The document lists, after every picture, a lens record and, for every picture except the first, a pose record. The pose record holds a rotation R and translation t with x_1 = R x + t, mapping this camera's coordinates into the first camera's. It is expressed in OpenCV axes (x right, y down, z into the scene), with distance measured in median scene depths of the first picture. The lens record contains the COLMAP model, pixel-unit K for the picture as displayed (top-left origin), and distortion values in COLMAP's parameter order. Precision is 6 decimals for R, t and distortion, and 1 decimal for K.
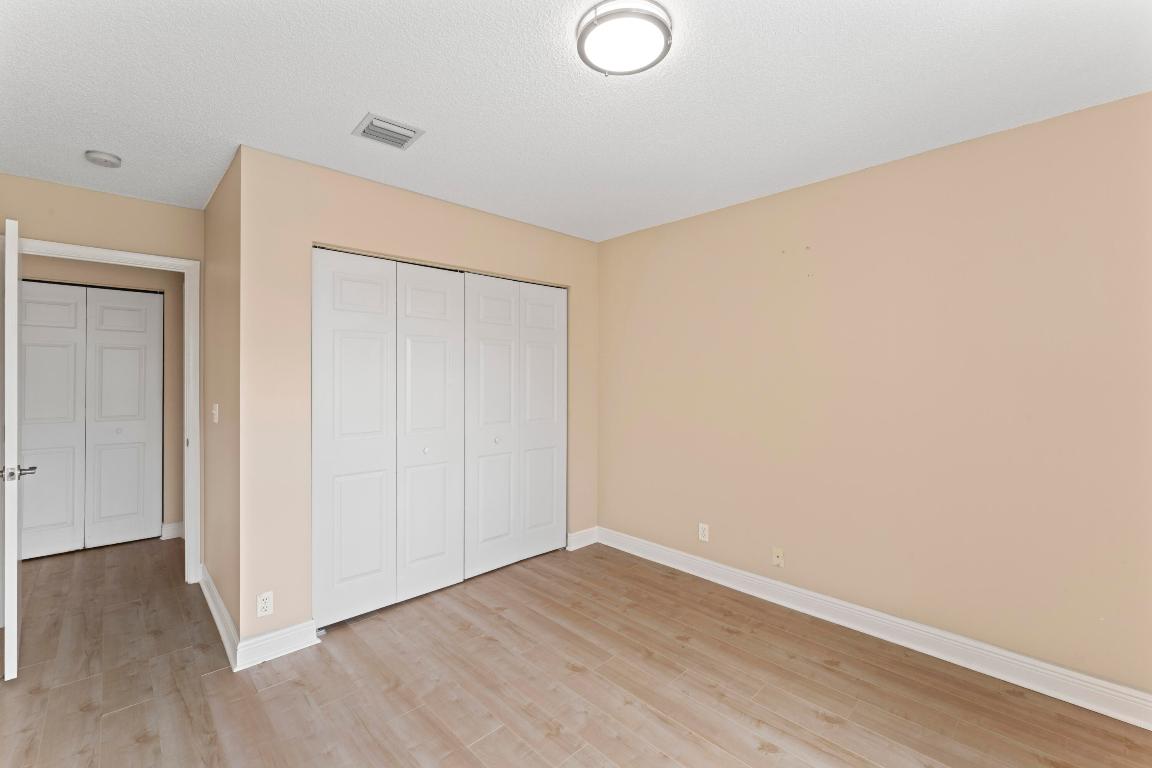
lens RADIAL K [[482.7, 0, 572.5], [0, 482.7, 377.6], [0, 0, 1]] dist [-0.000806, -0.000130]
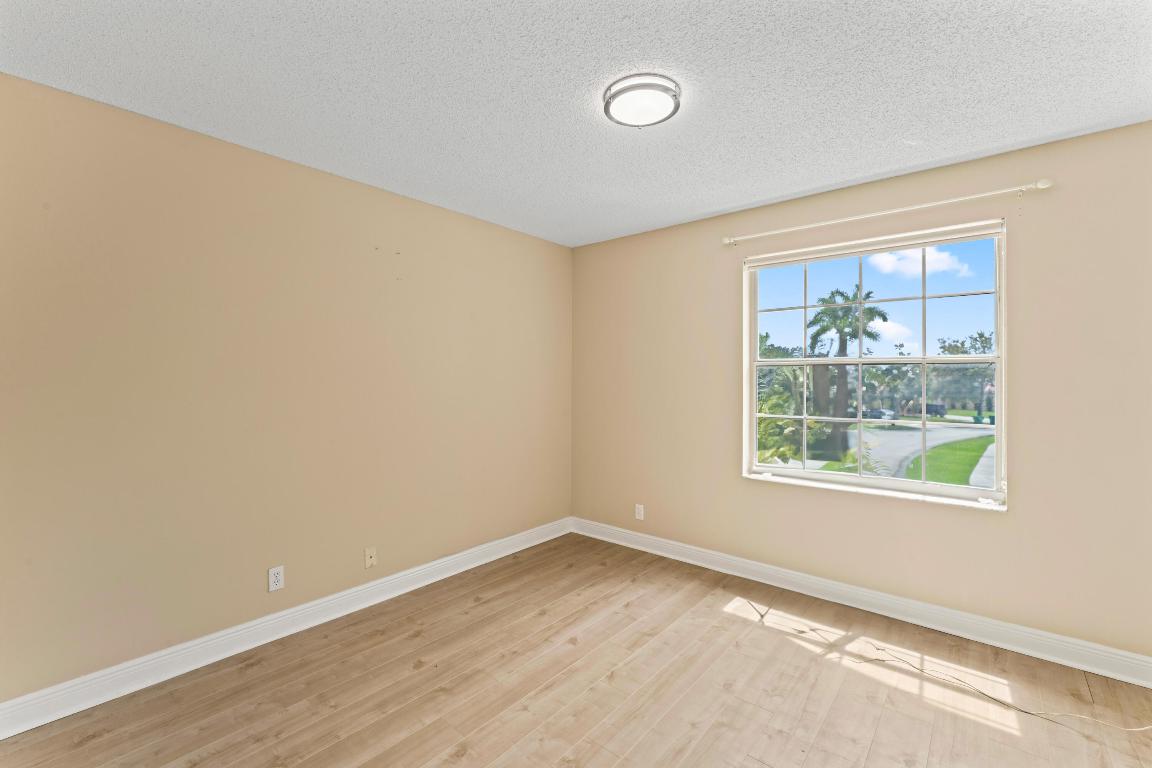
lens RADIAL K [[494.3, 0, 567.6], [0, 494.3, 375.9], [0, 0, 1]] dist [-0.002035, -0.000317]
pose [[-0.100277, 0.001657, 0.994958, -0.742527], [-0.001970, 0.999996, -0.001864, 0.006003], [-0.994958, -0.002147, -0.100273, 0.855316]]
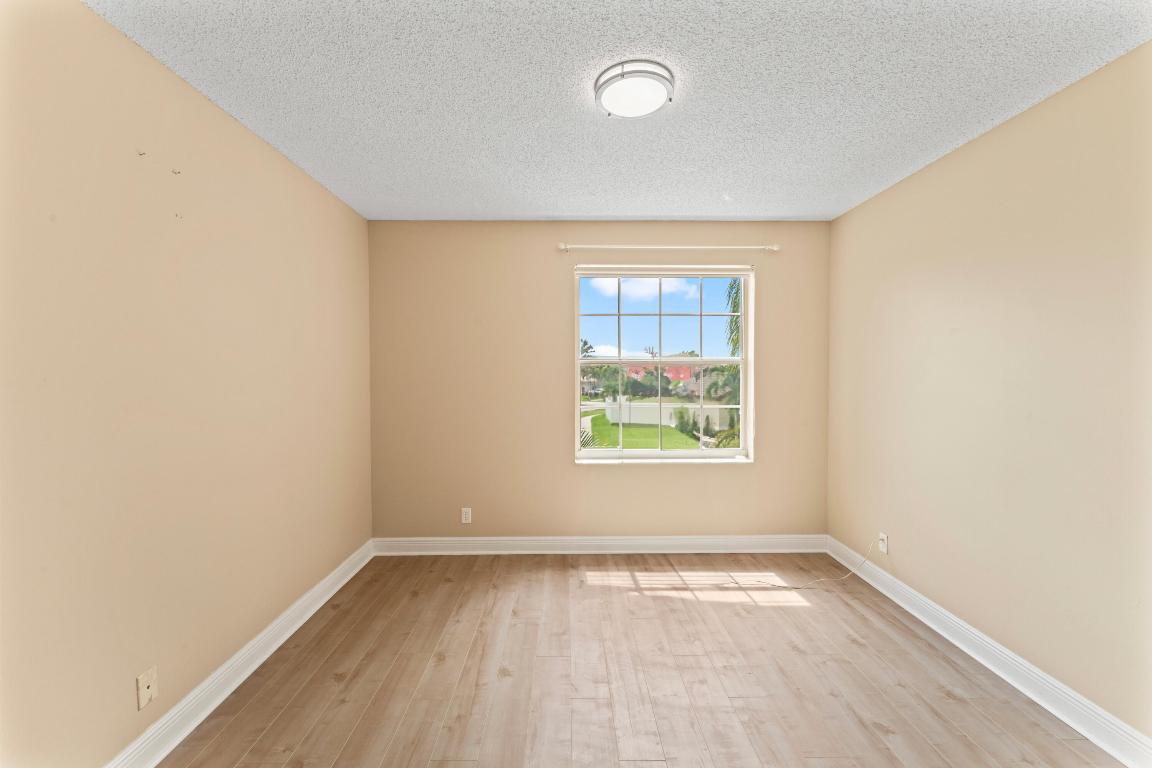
lens RADIAL K [[462.1, 0, 573.1], [0, 462.1, 383.0], [0, 0, 1]] dist [0.000440, -0.000089]
pose [[-0.734430, -0.015897, 0.678498, -0.376481], [0.001788, 0.999677, 0.025357, -0.001258], [-0.678682, 0.019836, -0.734165, 1.278972]]
